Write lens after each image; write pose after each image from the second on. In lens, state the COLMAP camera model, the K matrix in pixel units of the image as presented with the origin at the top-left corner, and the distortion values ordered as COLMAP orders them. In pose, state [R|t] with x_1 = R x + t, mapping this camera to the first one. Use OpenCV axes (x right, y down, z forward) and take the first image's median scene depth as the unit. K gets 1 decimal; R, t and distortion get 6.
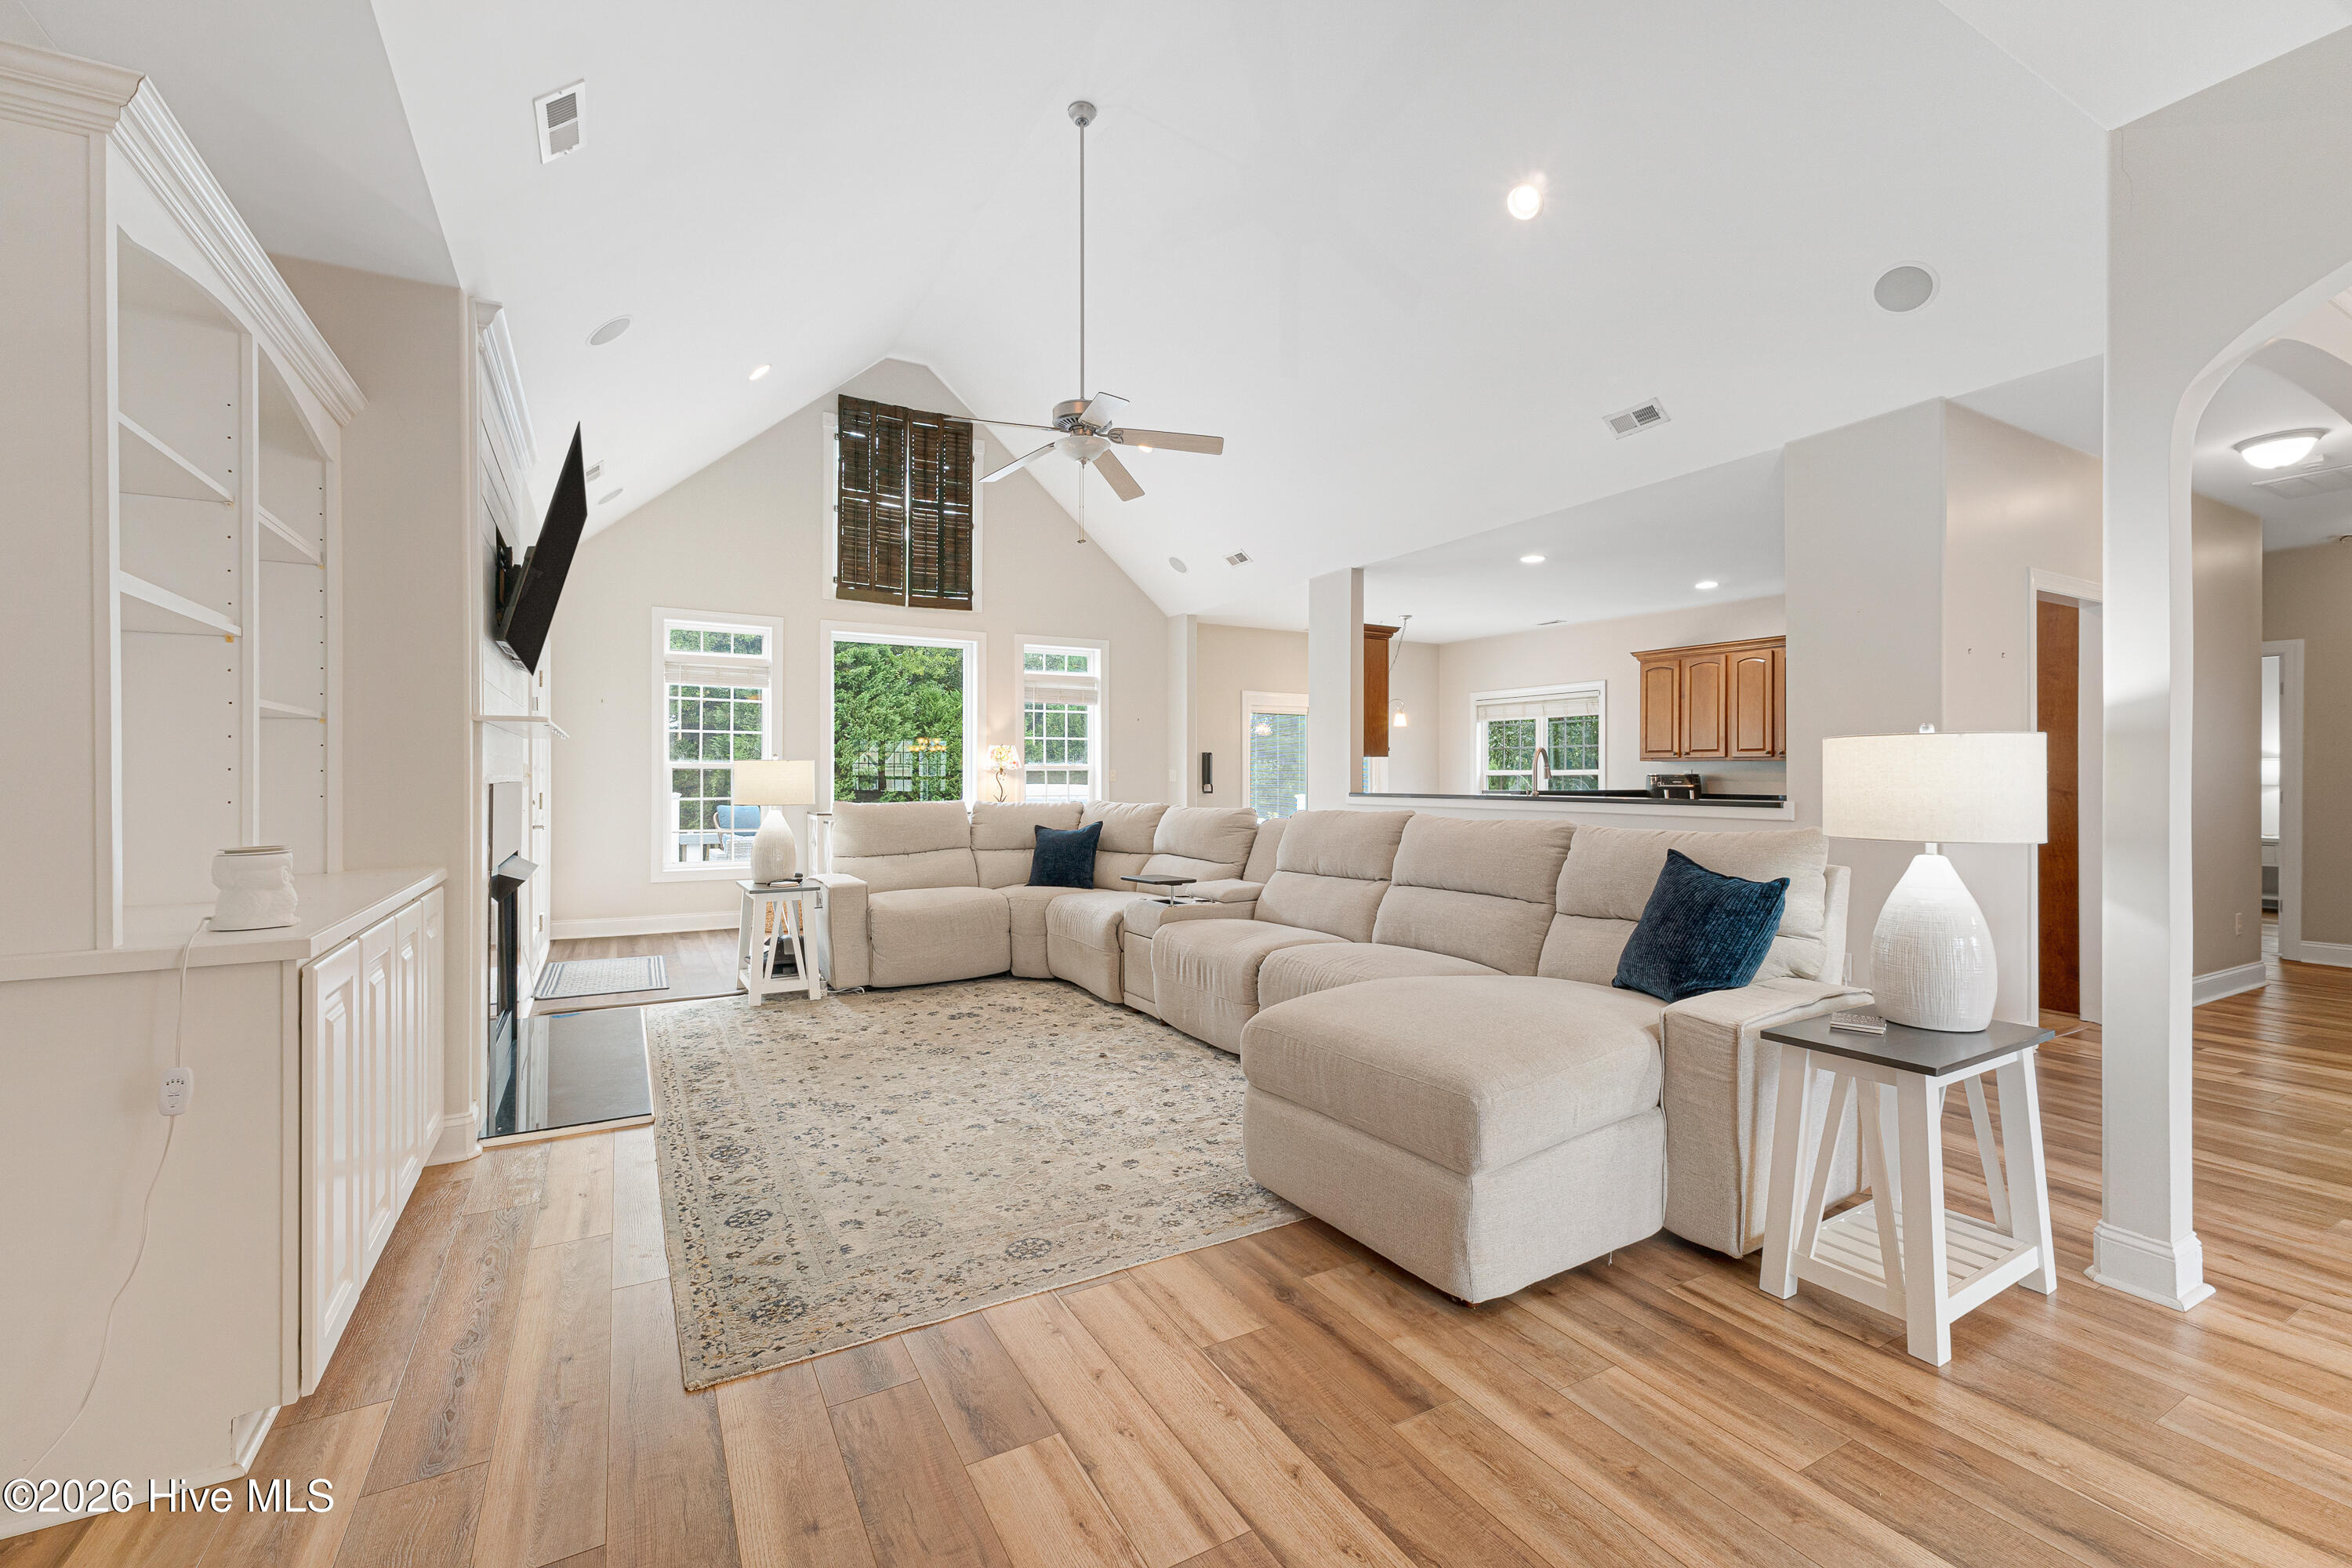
lens RADIAL K [[990.3, 0, 1179.2], [0, 990.3, 775.6], [0, 0, 1]] dist [0.006707, -0.001430]
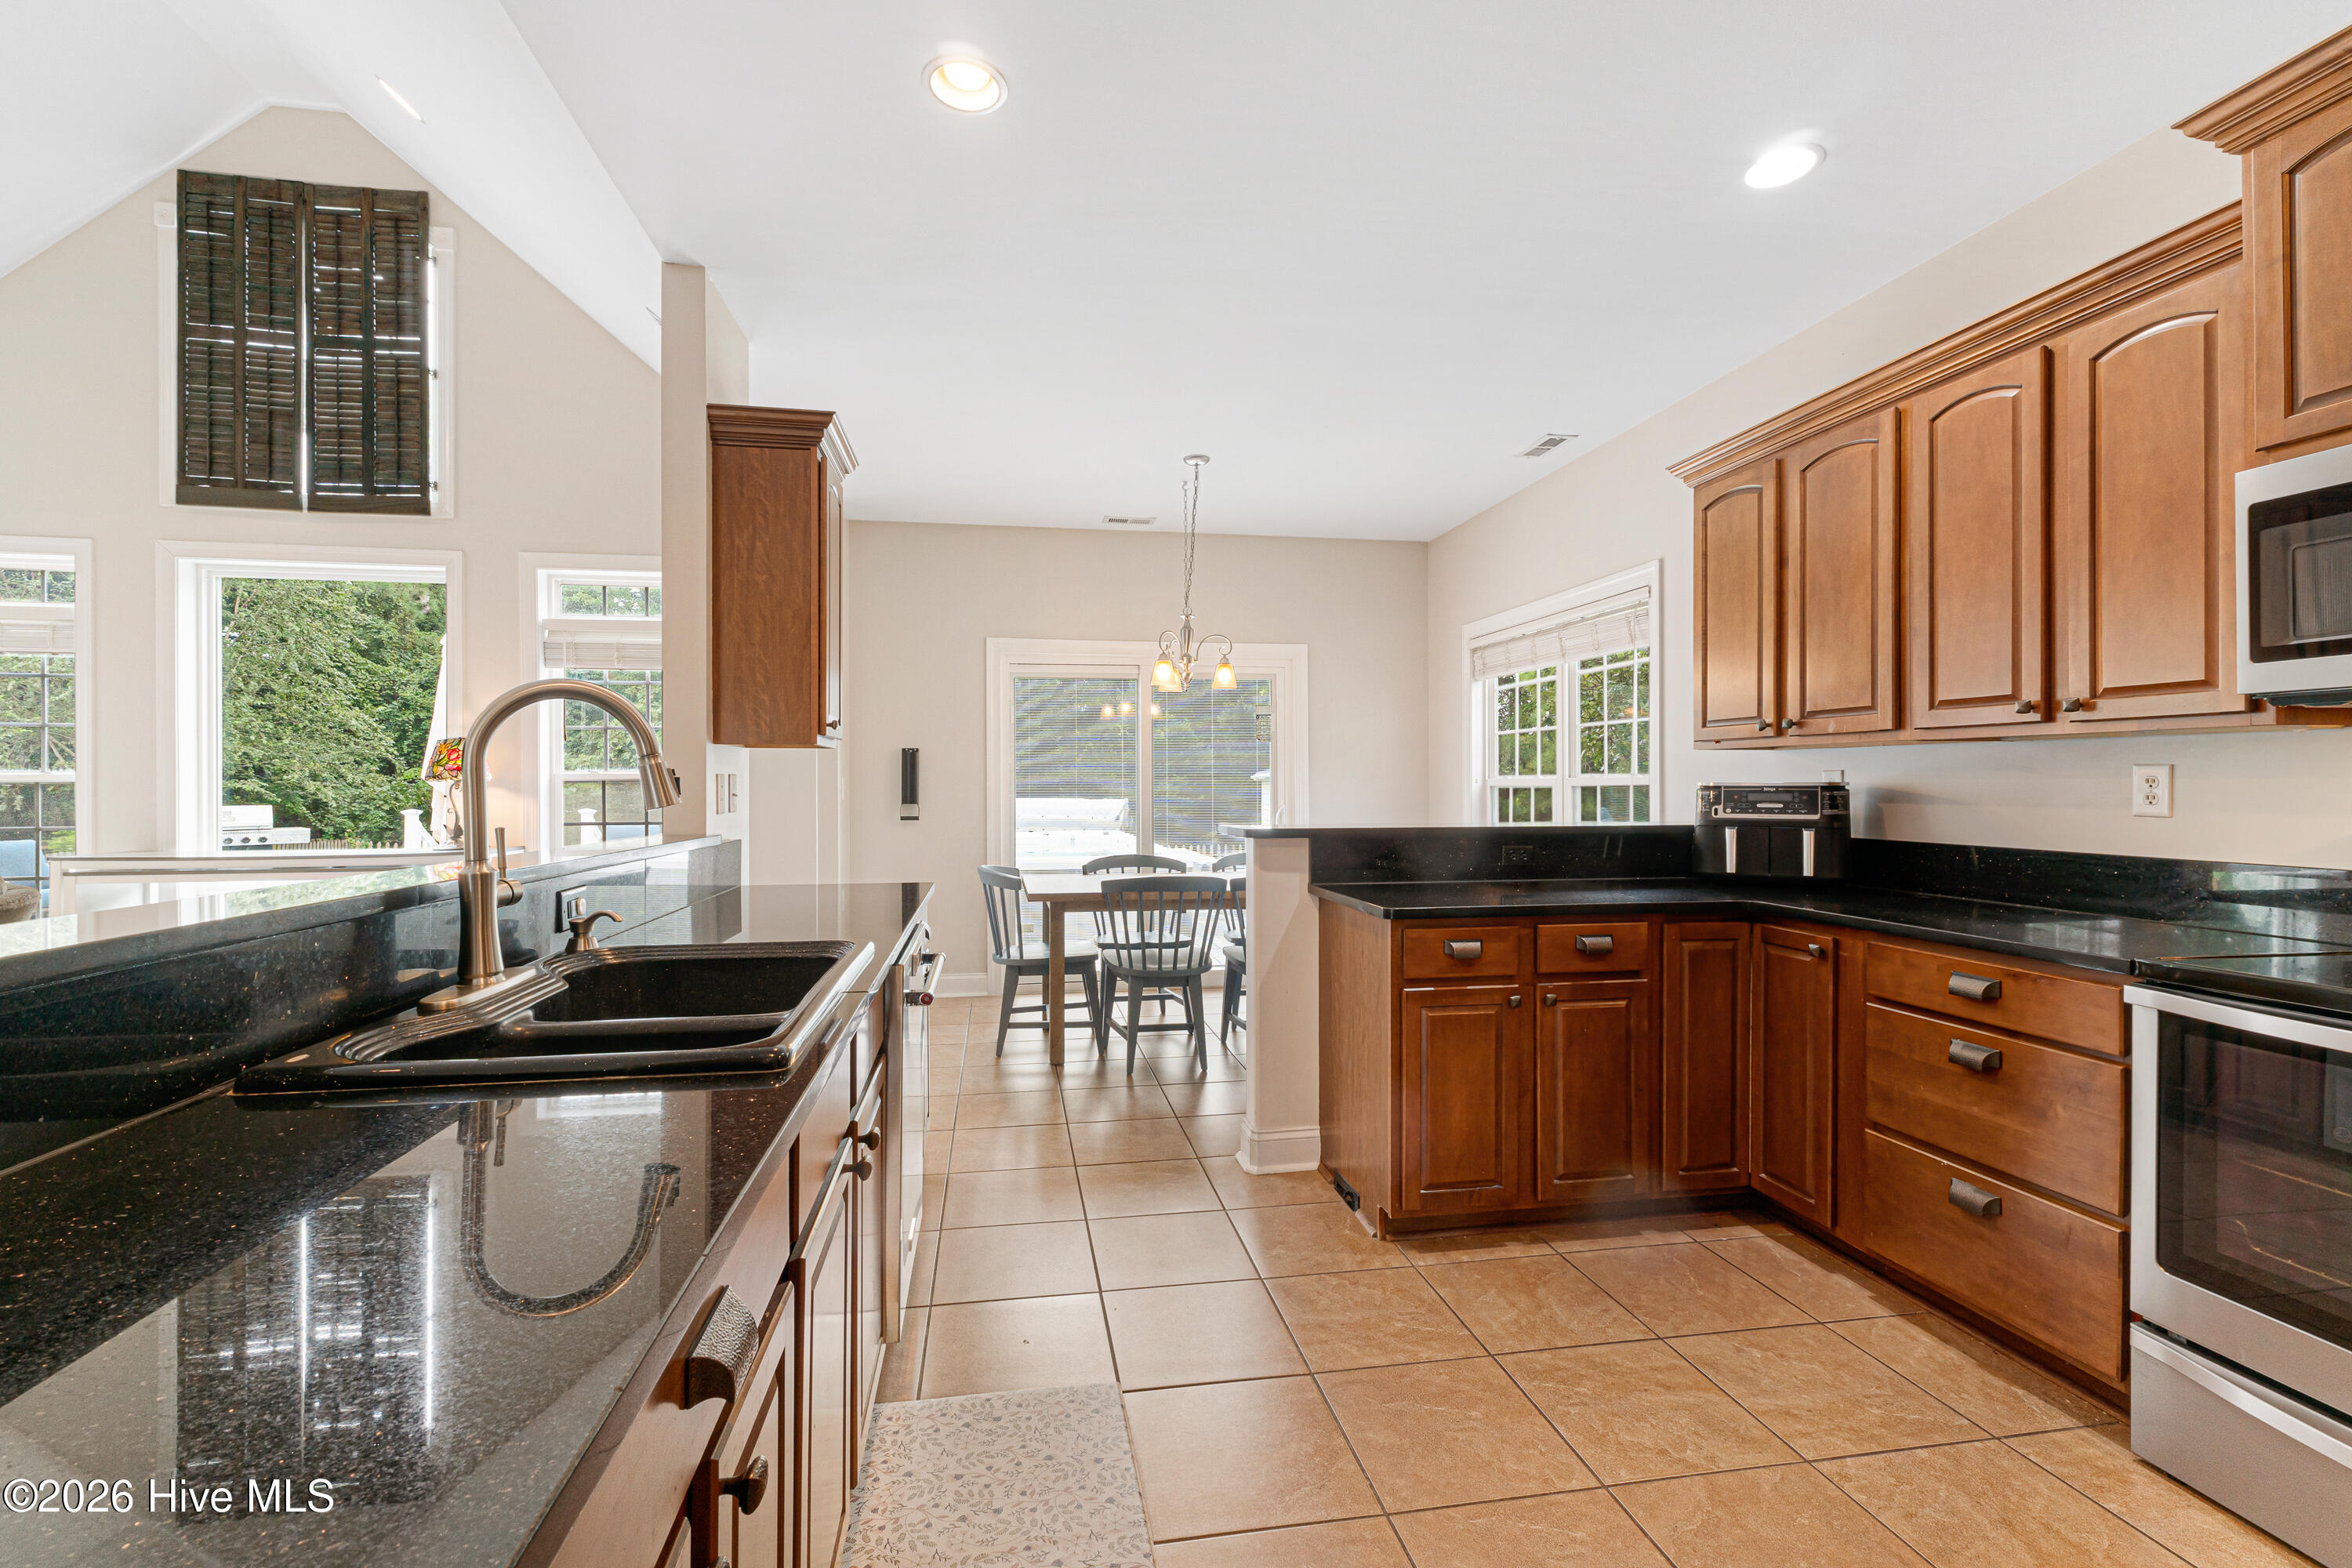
lens RADIAL K [[990.3, 0, 1176.1], [0, 990.3, 795.7], [0, 0, 1]] dist [0.006707, -0.001430]
pose [[0.939754, 0.000134, -0.341852, 0.436130], [0.004134, 0.999922, 0.011755, -0.002335], [0.341827, -0.012460, 0.939680, 0.611751]]
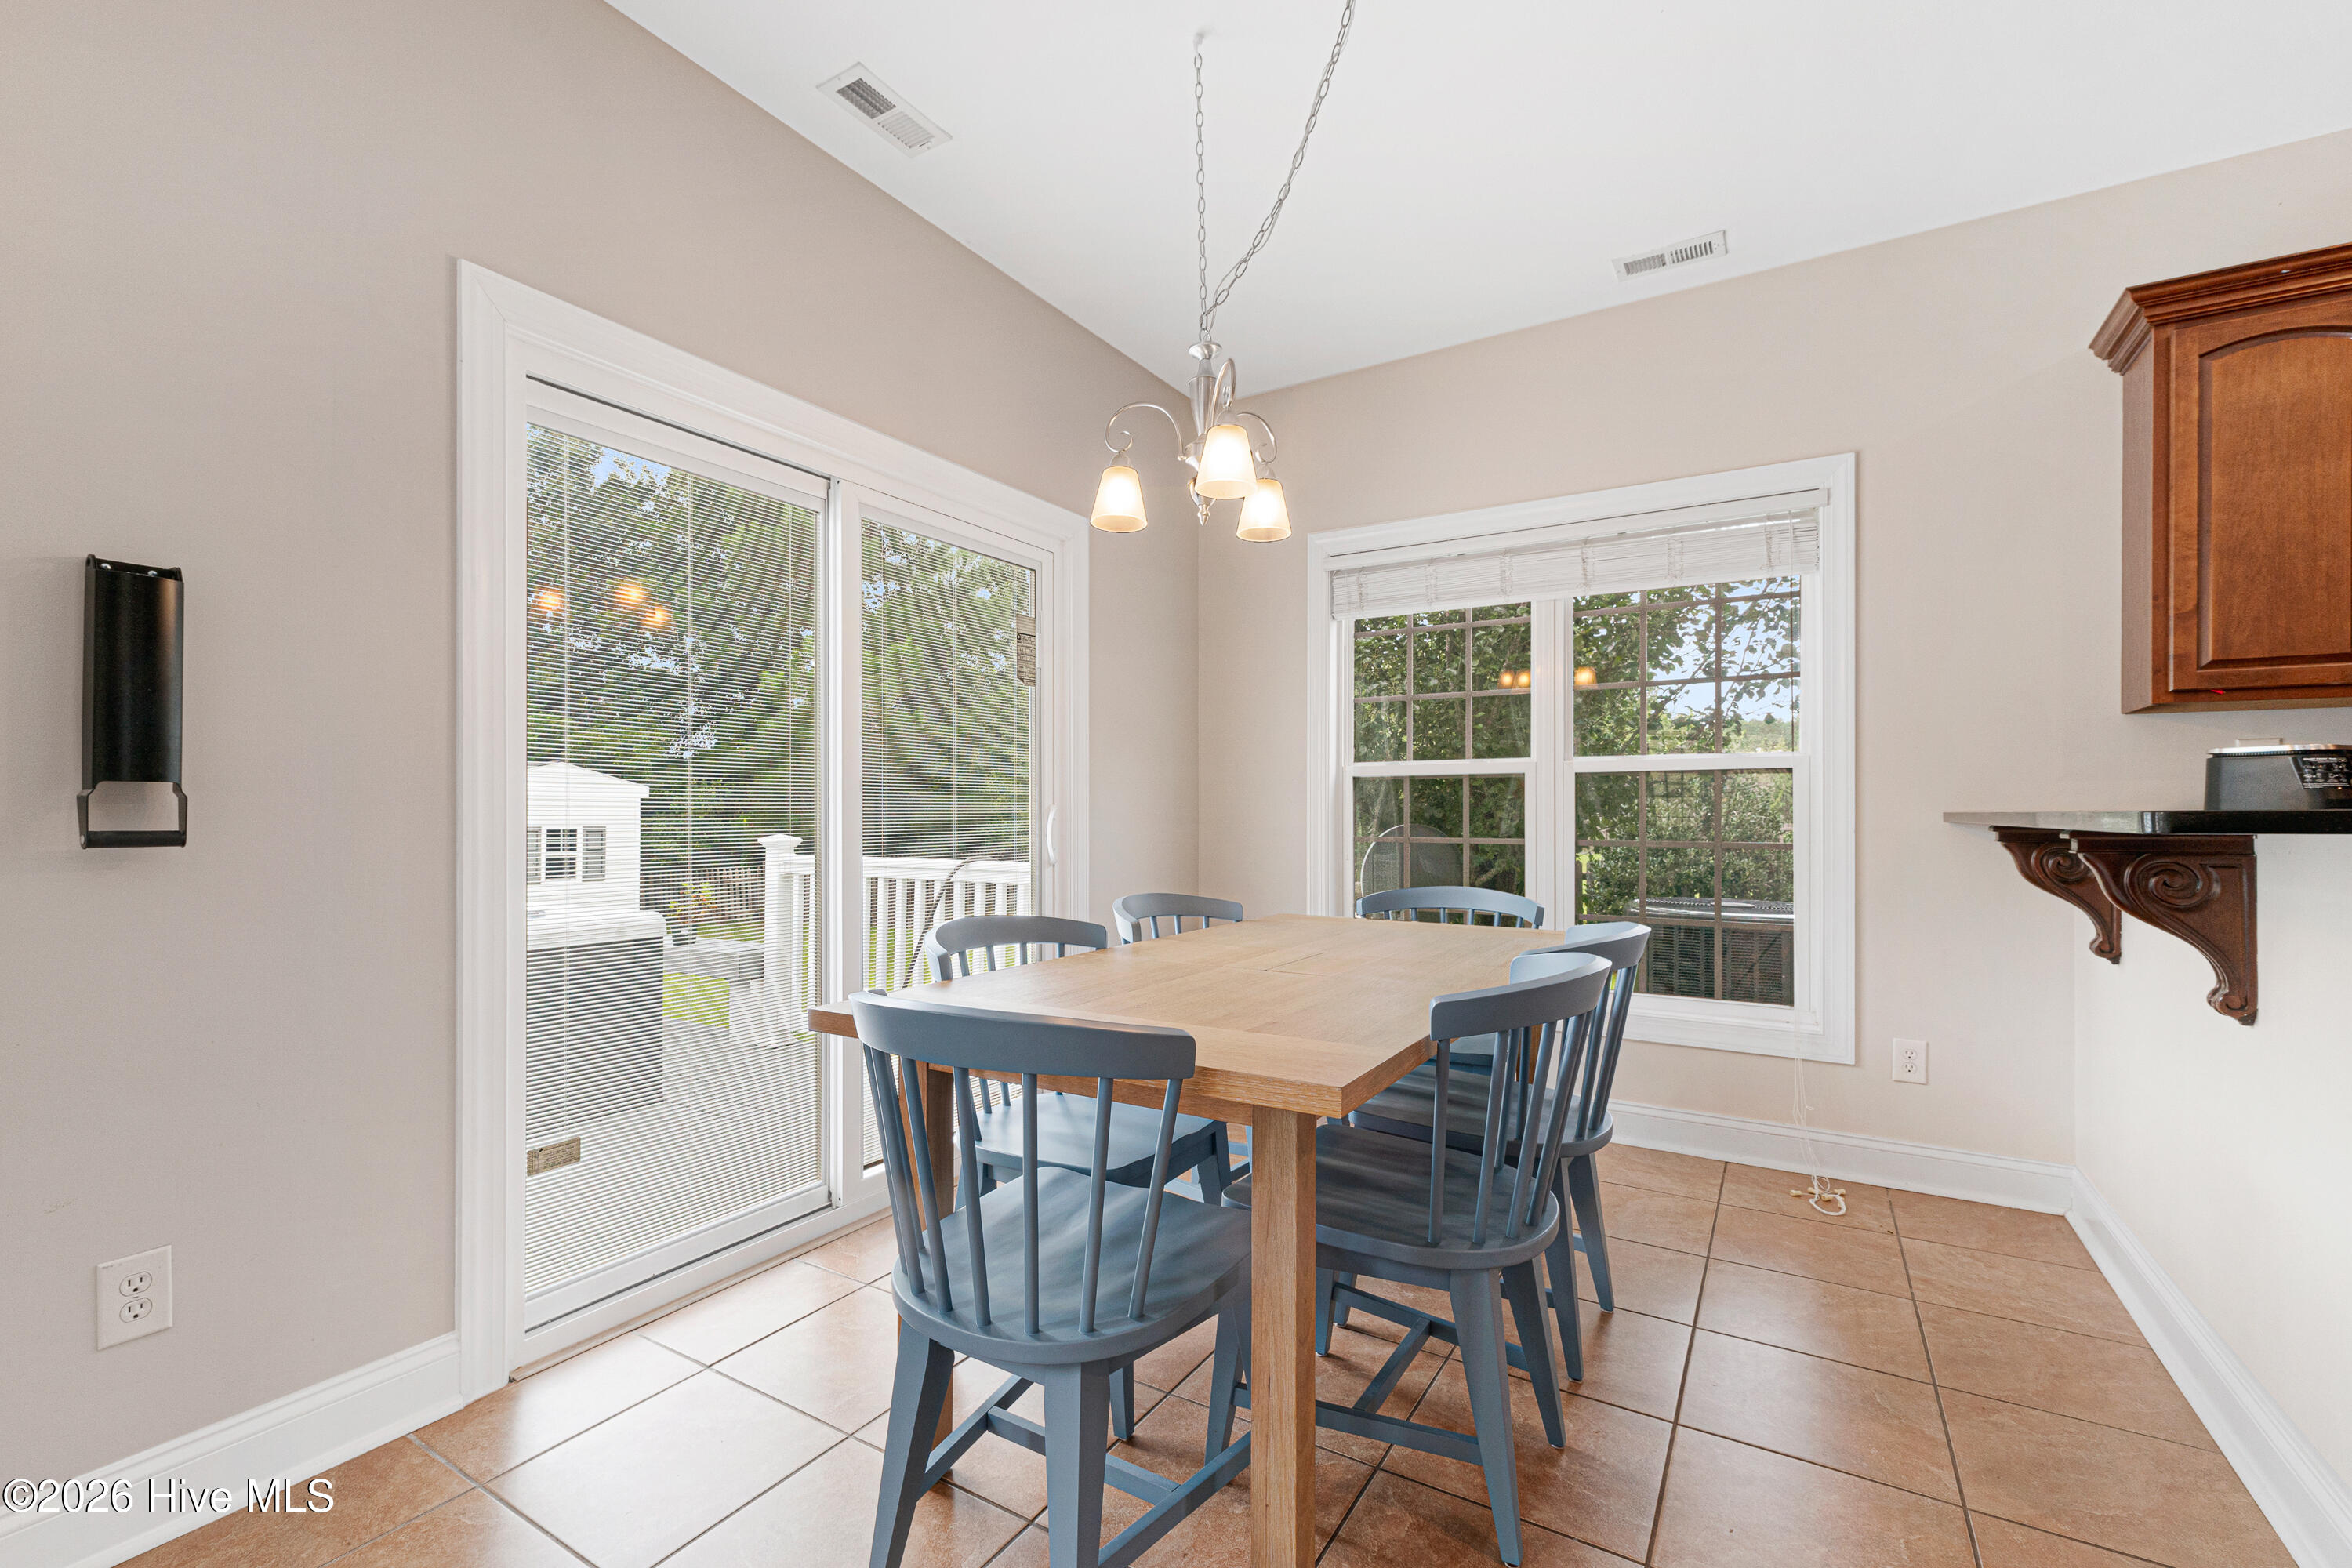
lens RADIAL K [[990.3, 0, 1137.7], [0, 990.3, 816.6], [0, 0, 1]] dist [0.006707, -0.001430]
pose [[0.889977, -0.001727, 0.456002, 0.111033], [-0.003440, 0.999939, 0.010501, 0.014000], [-0.455993, -0.010915, 0.889917, 0.949565]]
